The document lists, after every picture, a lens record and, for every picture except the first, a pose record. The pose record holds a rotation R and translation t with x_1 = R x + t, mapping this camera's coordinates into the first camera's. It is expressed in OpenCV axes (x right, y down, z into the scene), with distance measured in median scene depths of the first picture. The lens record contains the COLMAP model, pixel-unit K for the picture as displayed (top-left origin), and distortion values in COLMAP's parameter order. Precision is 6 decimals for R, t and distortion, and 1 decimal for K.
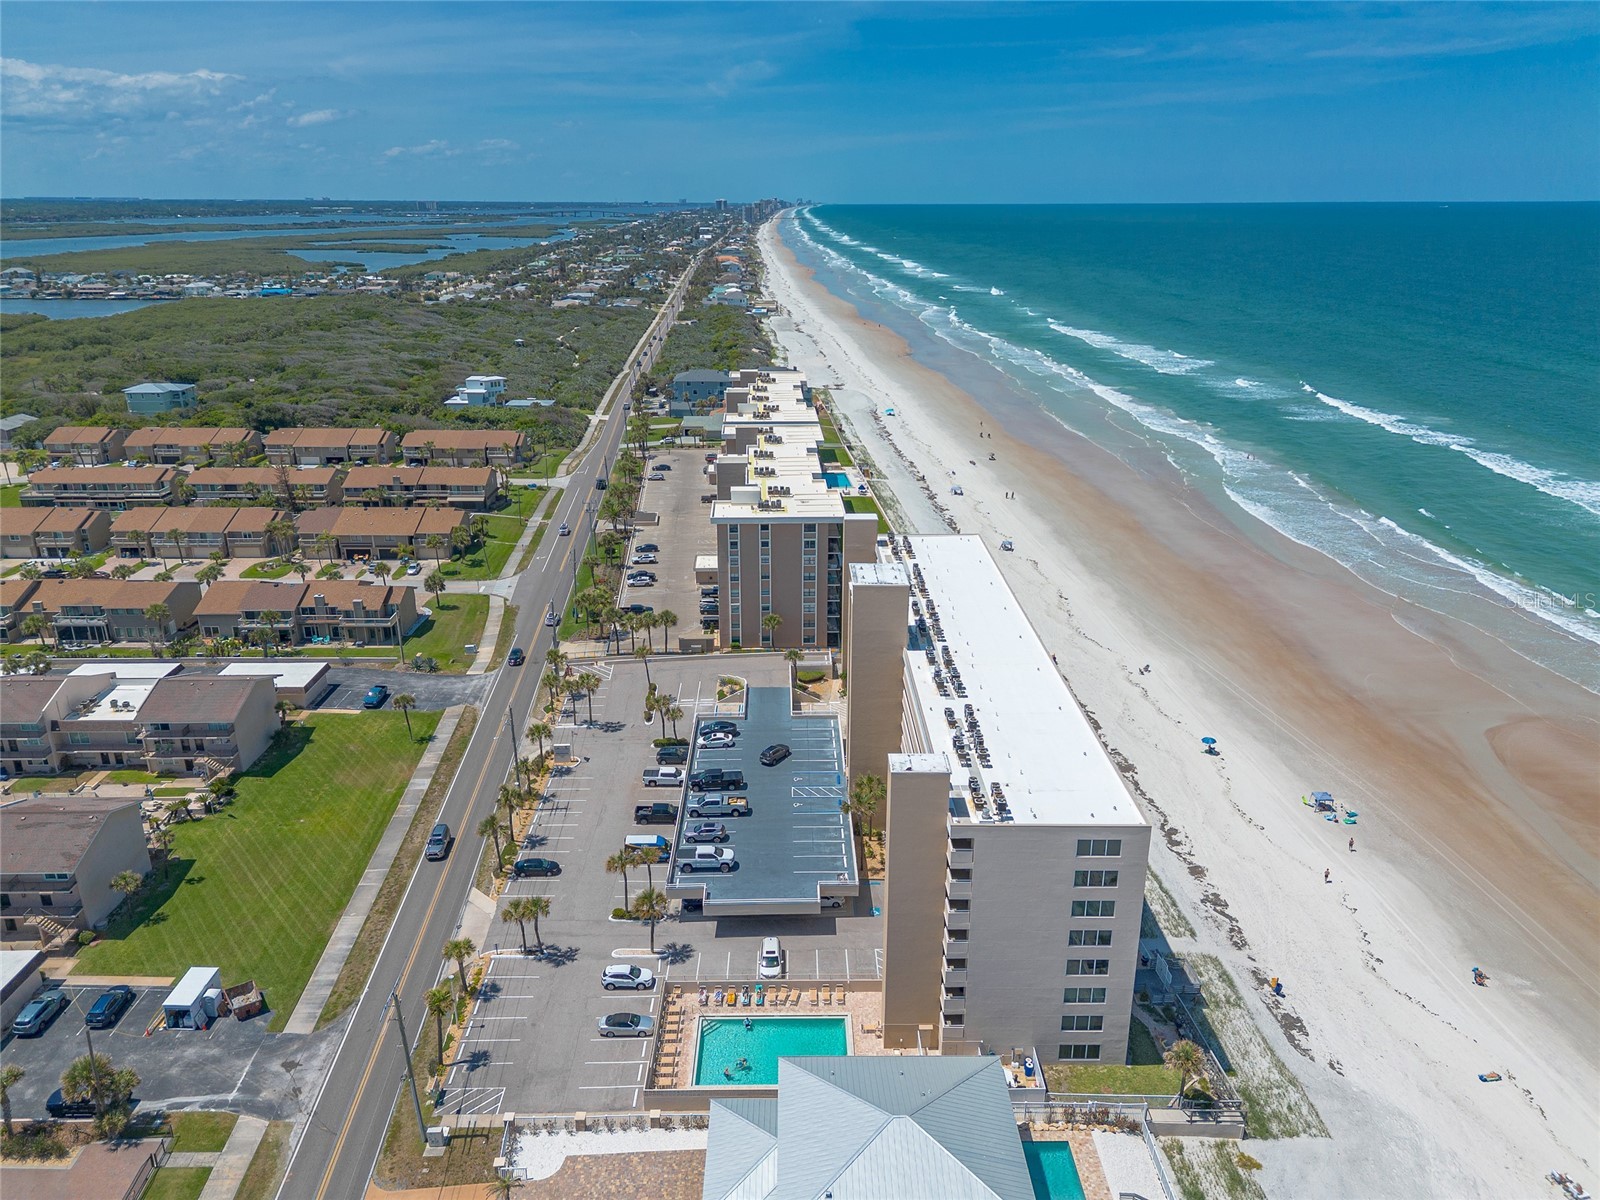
lens RADIAL K [[1139.3, 0, 789.8], [0, 1139.3, 584.2], [0, 0, 1]] dist [0.068757, -0.065992]
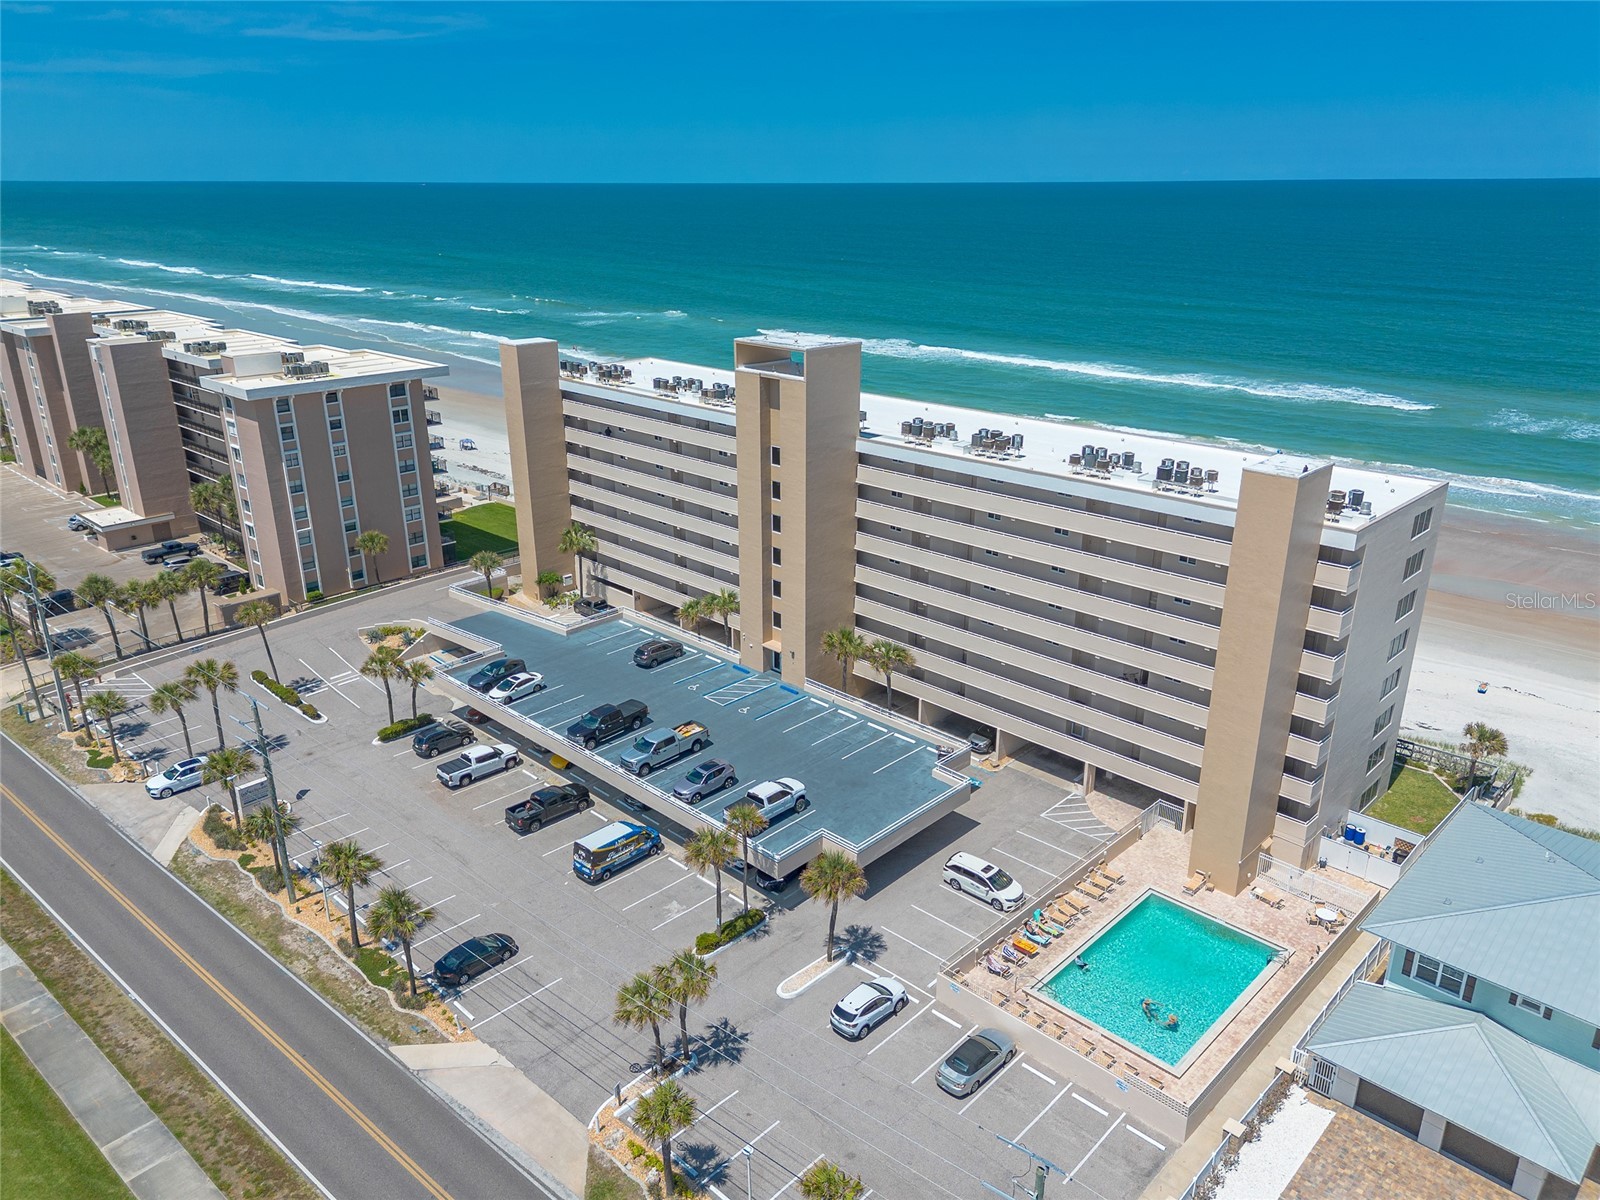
lens RADIAL K [[1139.3, 0, 795.1], [0, 1139.3, 604.2], [0, 0, 1]] dist [0.068757, -0.065992]
pose [[0.703677, -0.246381, 0.666435, -0.339603], [0.226969, 0.966757, 0.117757, 0.051246], [-0.673294, 0.068398, 0.736205, 0.404190]]
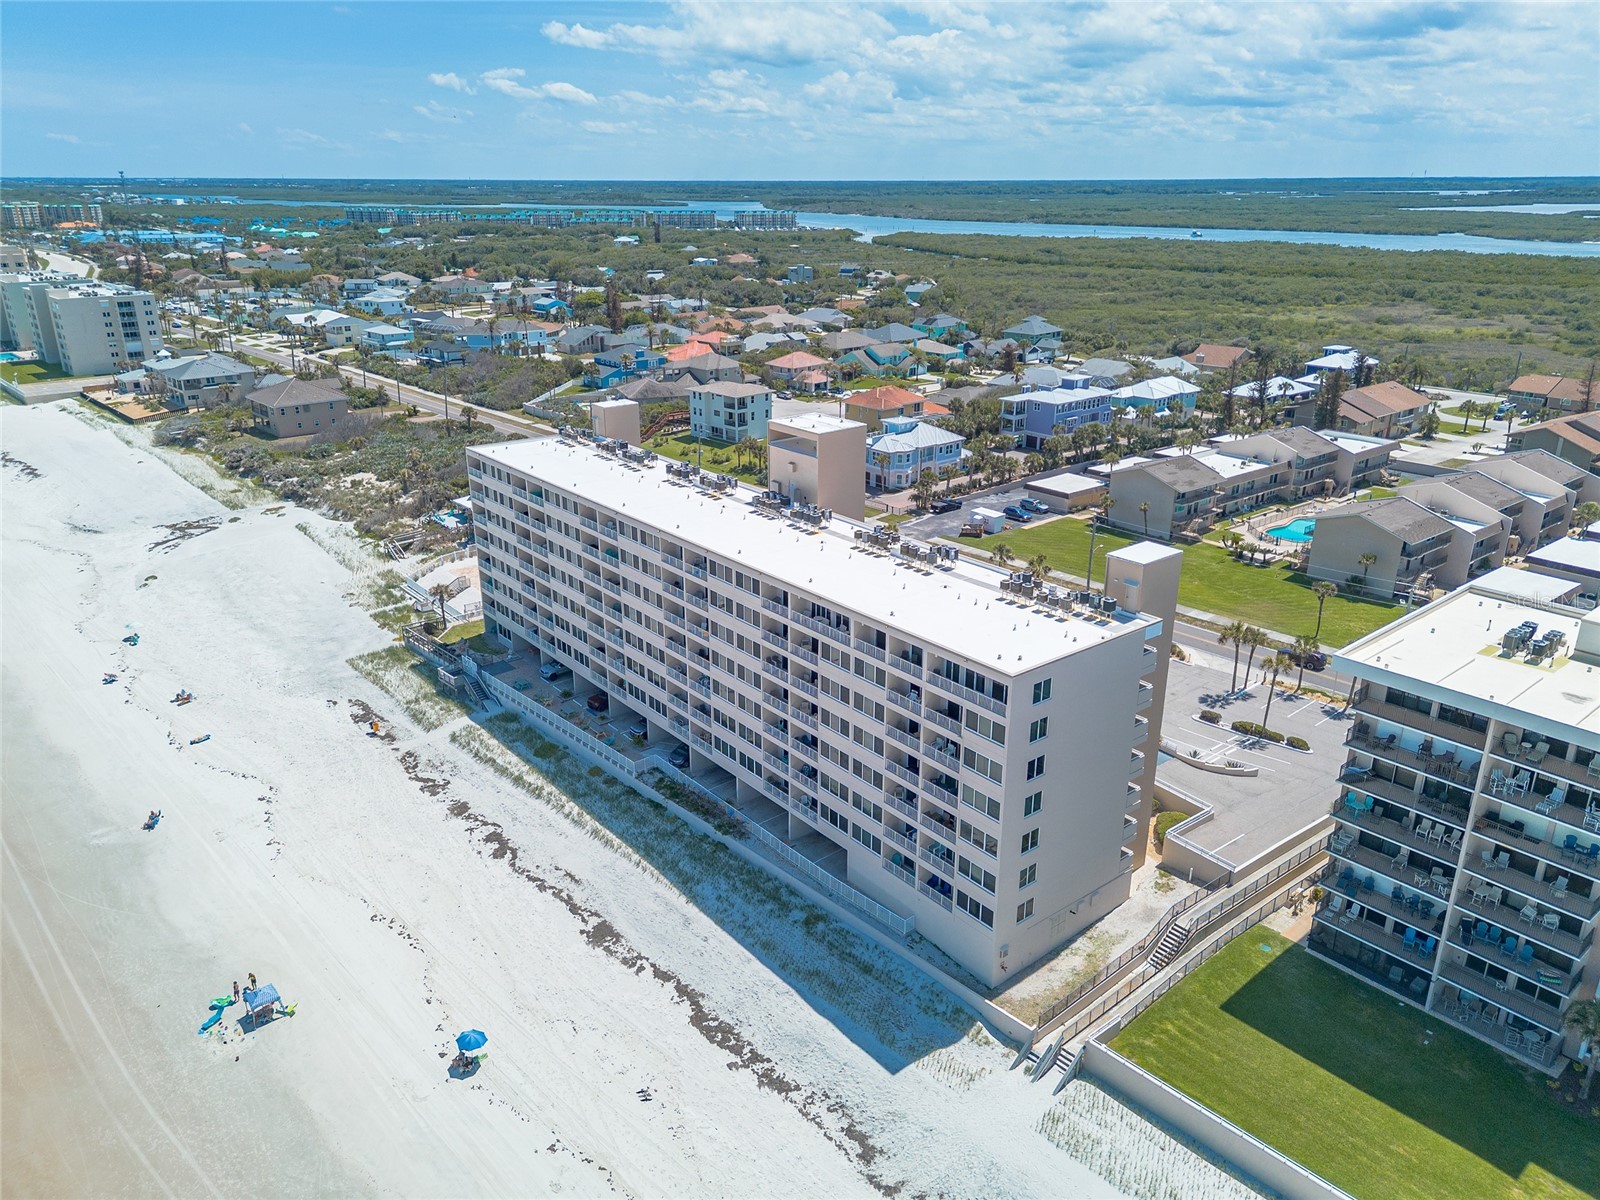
lens RADIAL K [[1139.3, 0, 802.1], [0, 1139.3, 571.3], [0, 0, 1]] dist [0.068757, -0.065992]
pose [[-0.778898, 0.201170, -0.594010, 0.505894], [-0.201710, 0.816473, 0.541004, -0.312505], [0.593827, 0.541205, -0.595371, 1.267435]]
